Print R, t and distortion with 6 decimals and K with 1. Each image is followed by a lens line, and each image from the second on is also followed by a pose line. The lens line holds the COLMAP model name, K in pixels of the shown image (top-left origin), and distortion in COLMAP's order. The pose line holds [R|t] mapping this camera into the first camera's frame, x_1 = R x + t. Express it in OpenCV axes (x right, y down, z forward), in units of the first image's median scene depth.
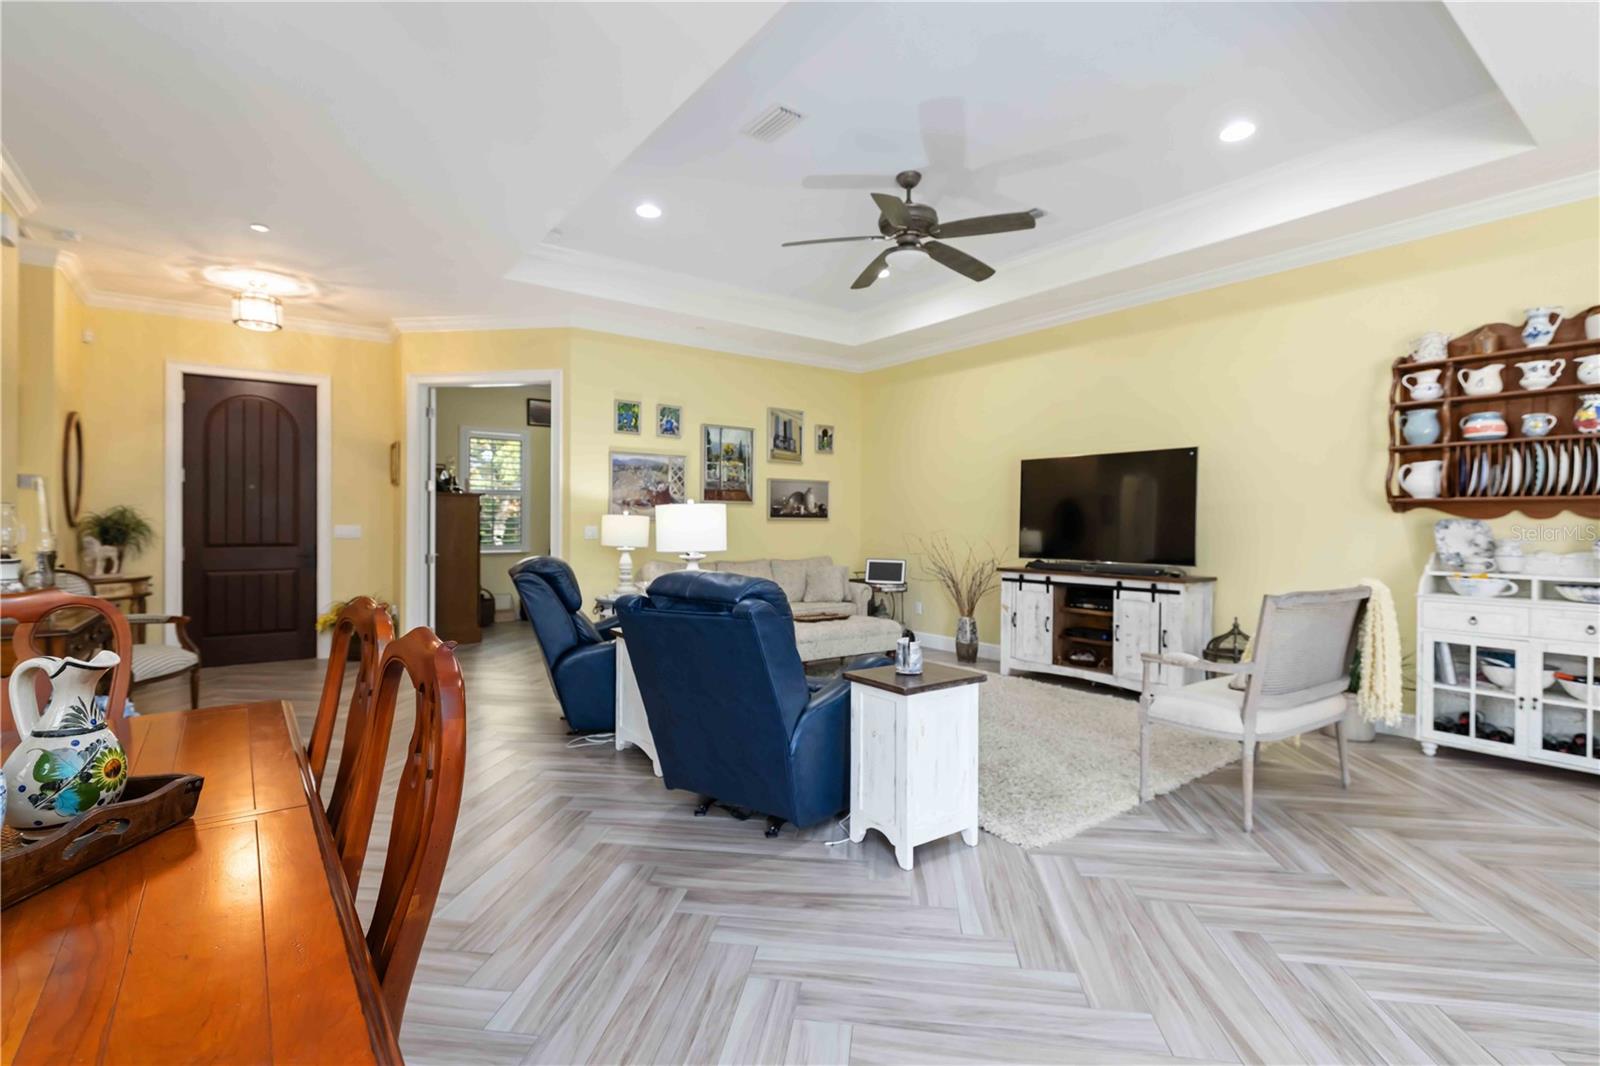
lens RADIAL K [[736.6, 0, 799.3], [0, 736.6, 524.7], [0, 0, 1]] dist [0.000451, 0.001321]
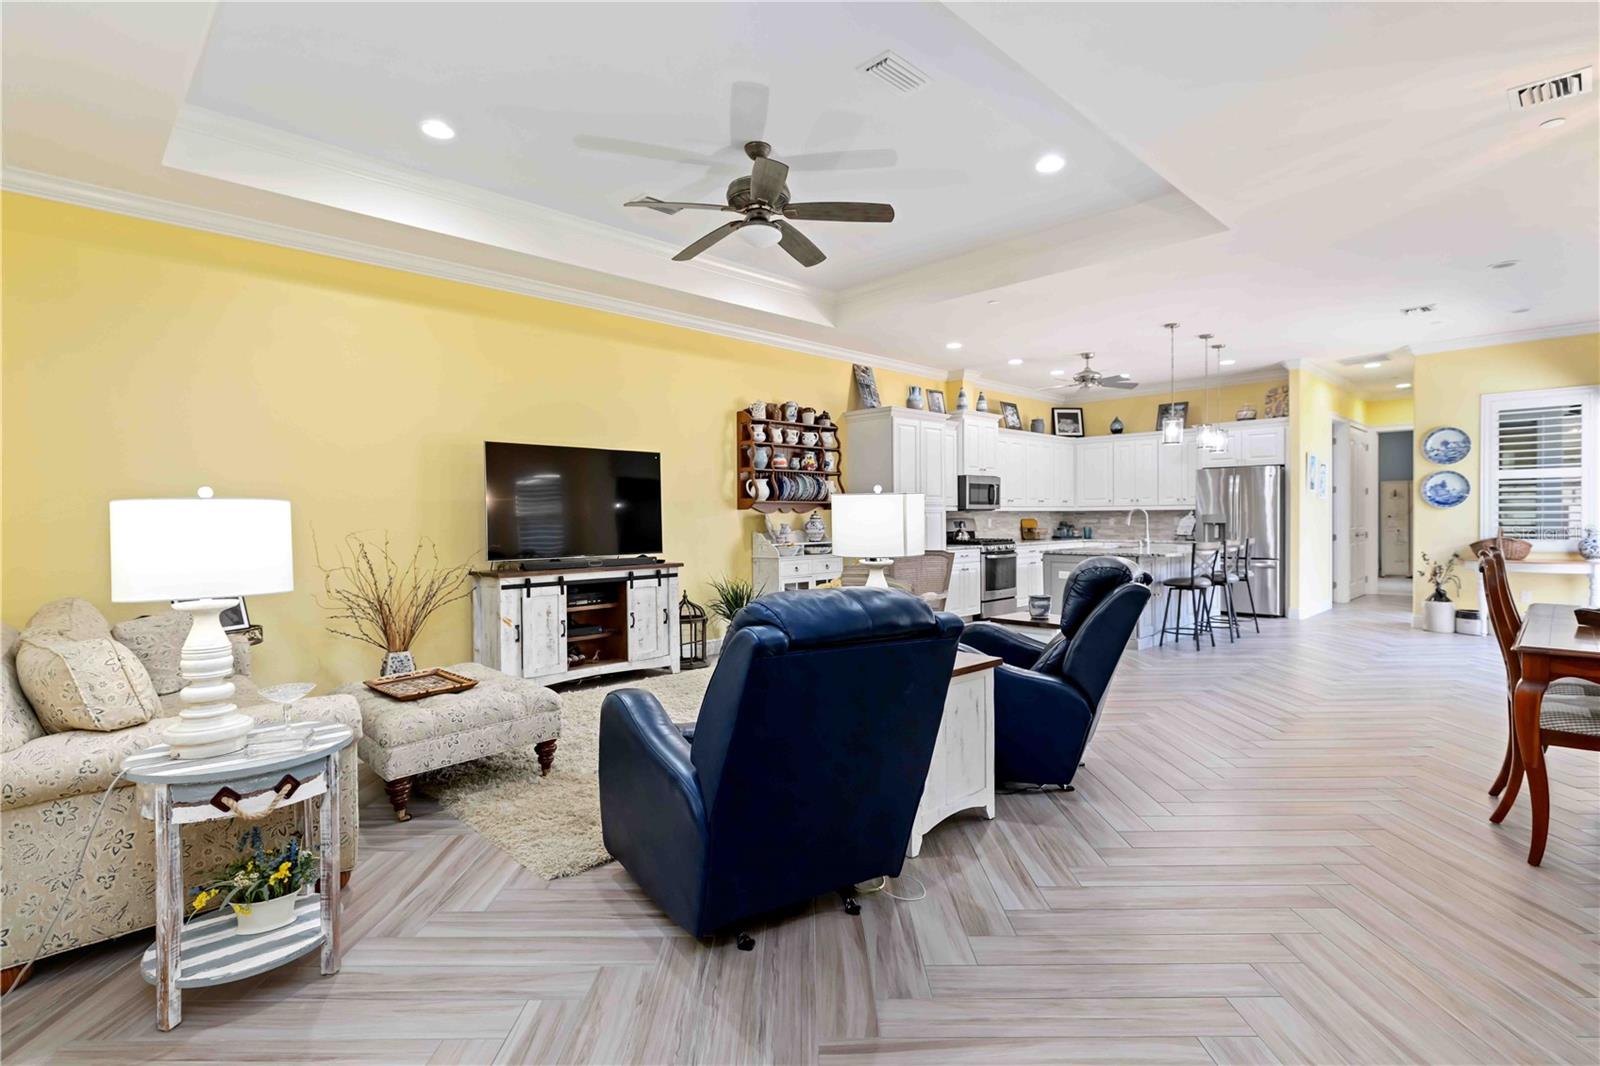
lens RADIAL K [[761.0, 0, 792.7], [0, 761.0, 520.0], [0, 0, 1]] dist [-0.002088, -0.000249]
pose [[-0.119352, -0.006239, 0.992832, -0.573210], [0.013432, 0.999879, 0.007898, -0.002850], [-0.992761, 0.014279, -0.119253, 0.749907]]
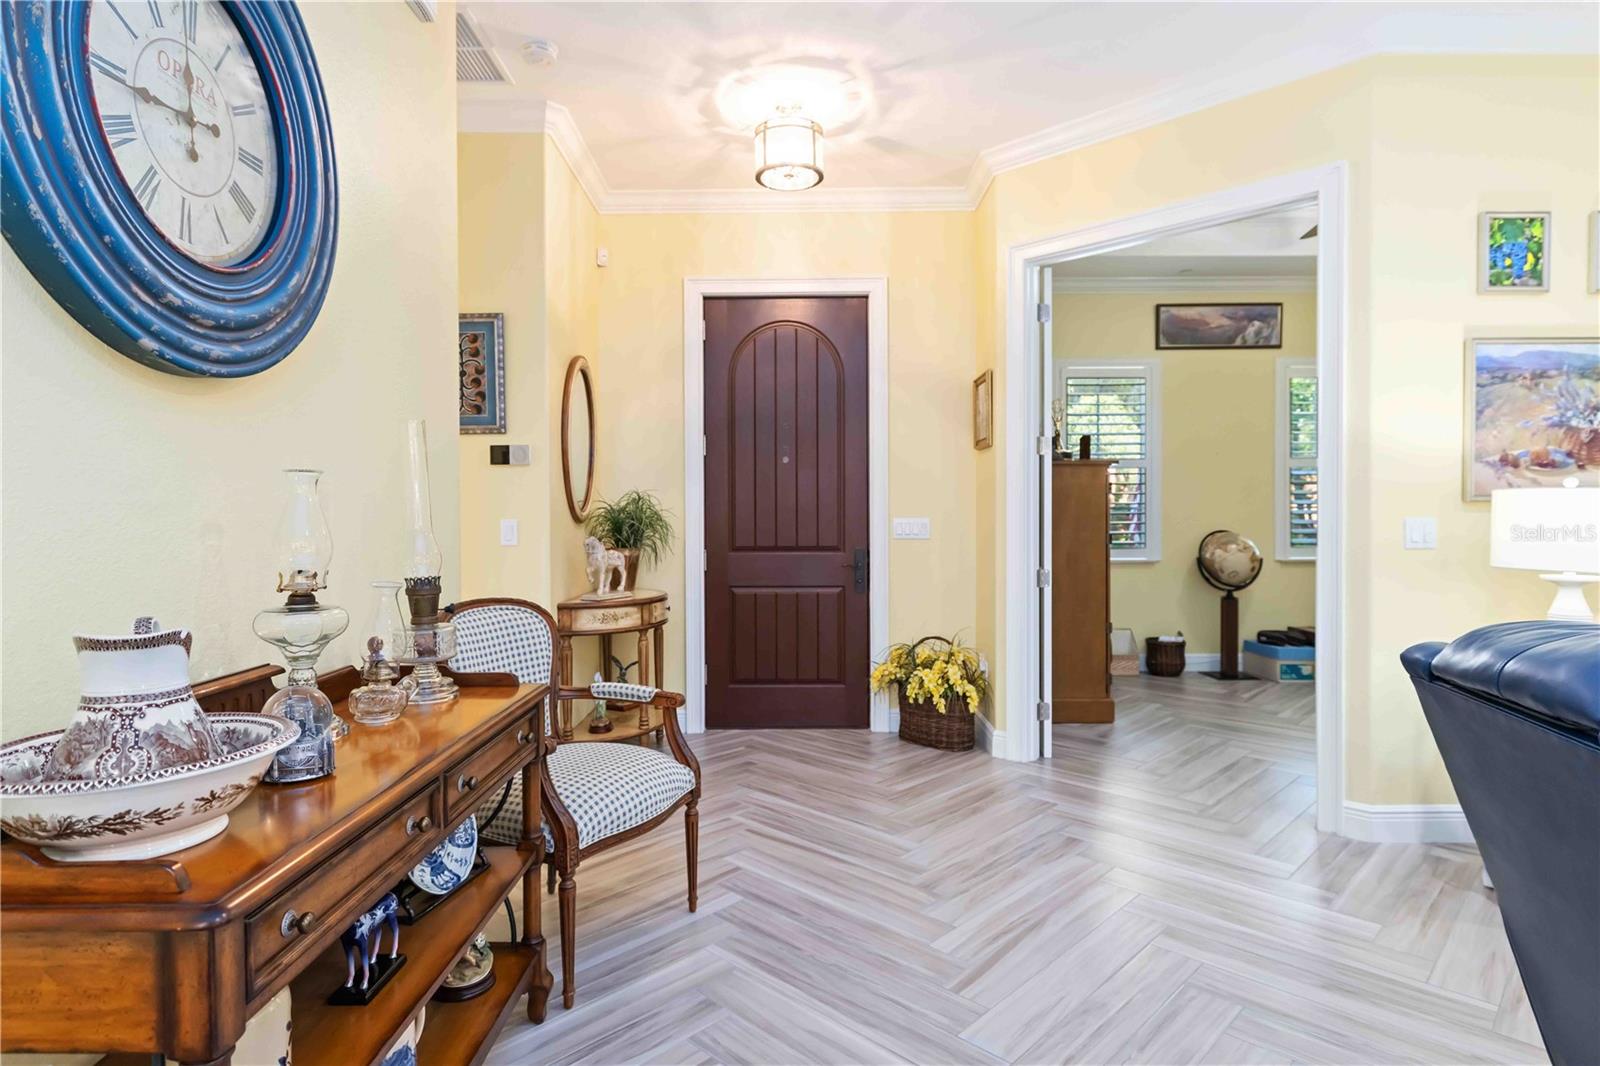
lens RADIAL K [[862.7, 0, 798.0], [0, 862.7, 520.8], [0, 0, 1]] dist [0.001589, 0.000781]
pose [[0.804671, -0.002394, -0.593716, -0.280505], [0.006116, 0.999972, 0.004256, -0.000597], [0.593690, -0.007056, 0.804663, 0.391404]]
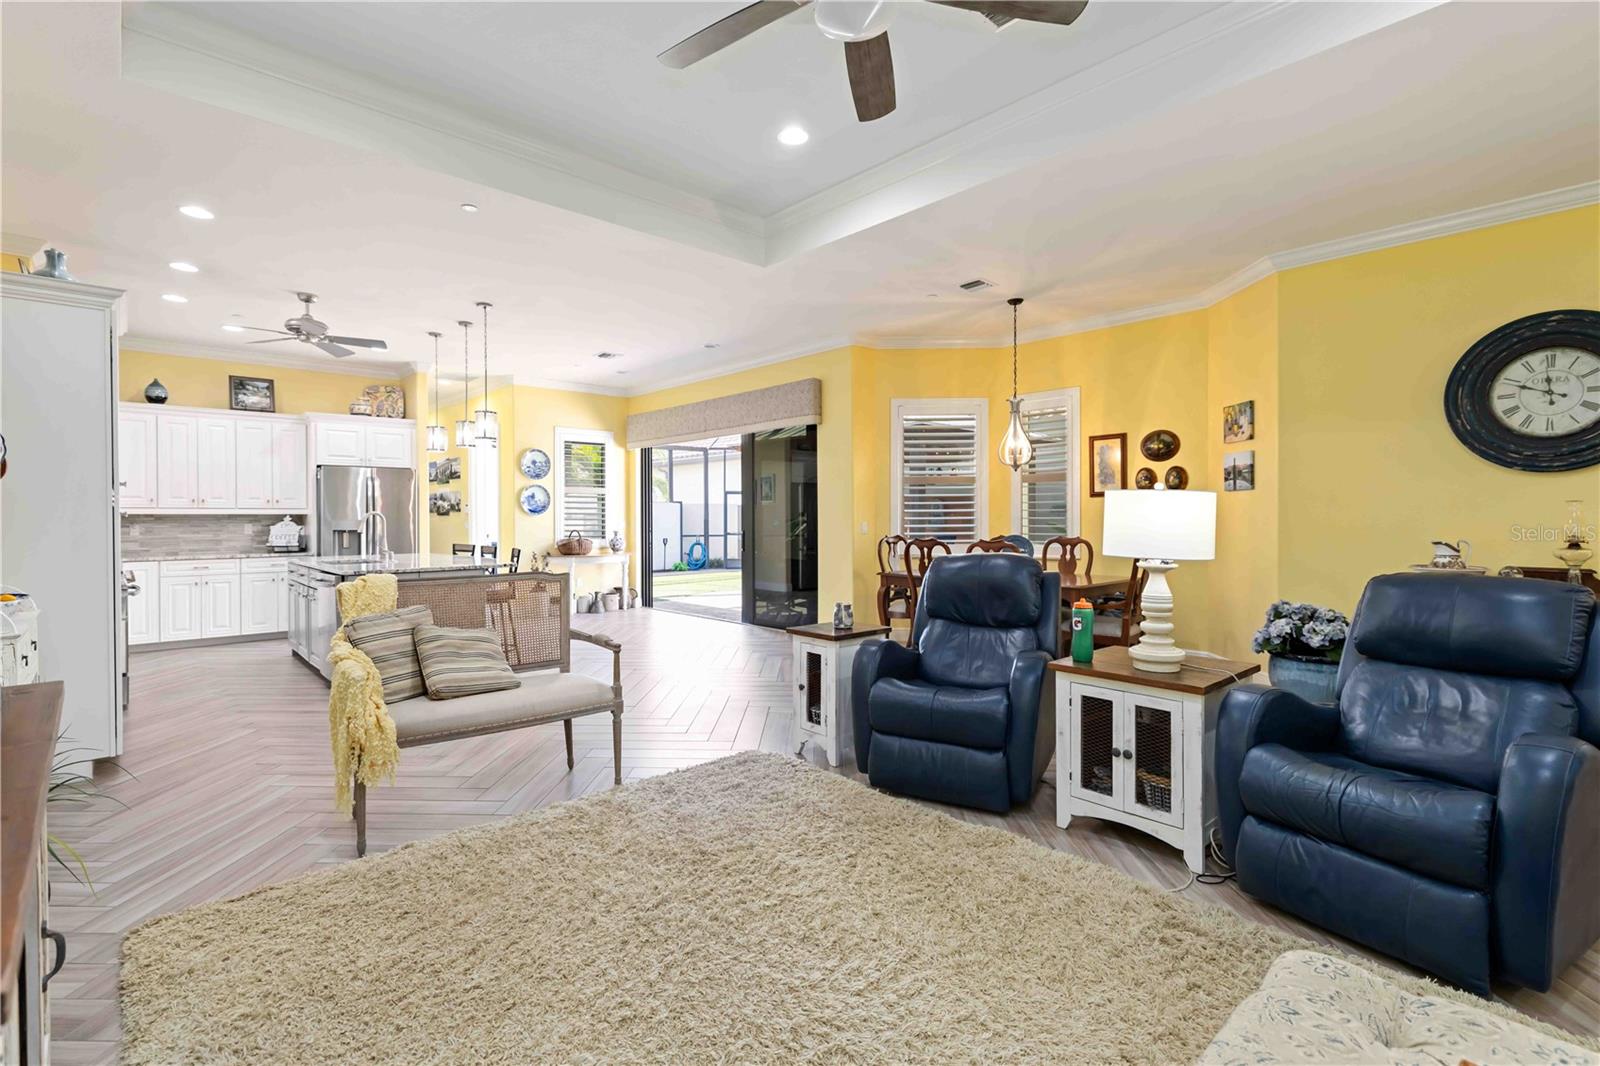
lens RADIAL K [[736.6, 0, 799.3], [0, 736.6, 524.7], [0, 0, 1]] dist [0.000451, 0.001321]
pose [[-0.995201, 0.002184, -0.097832, 0.172599], [0.000452, 0.999843, 0.017727, -0.005156], [0.097855, 0.017597, -0.995045, 1.061447]]
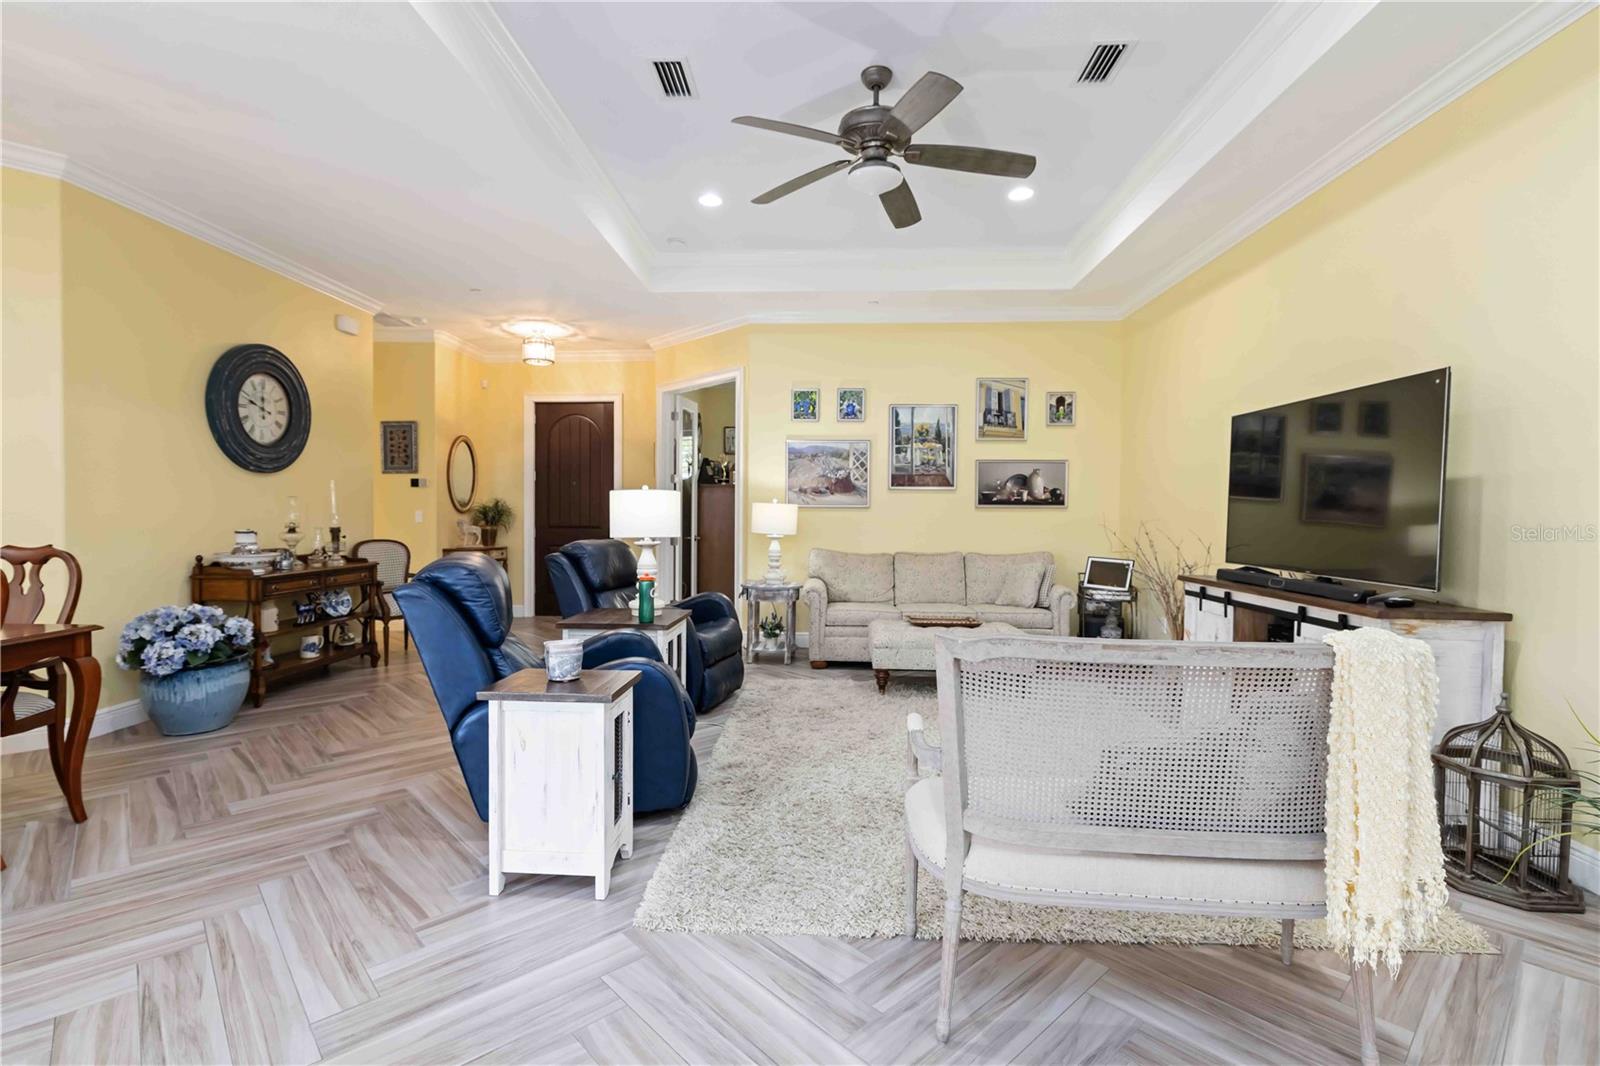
lens RADIAL K [[736.6, 0, 799.3], [0, 736.6, 524.7], [0, 0, 1]] dist [0.000451, 0.001321]
pose [[0.775156, 0.012546, -0.631645, 0.413624], [-0.004025, 0.999881, 0.014921, 0.001941], [0.631757, -0.009024, 0.775114, 0.227169]]
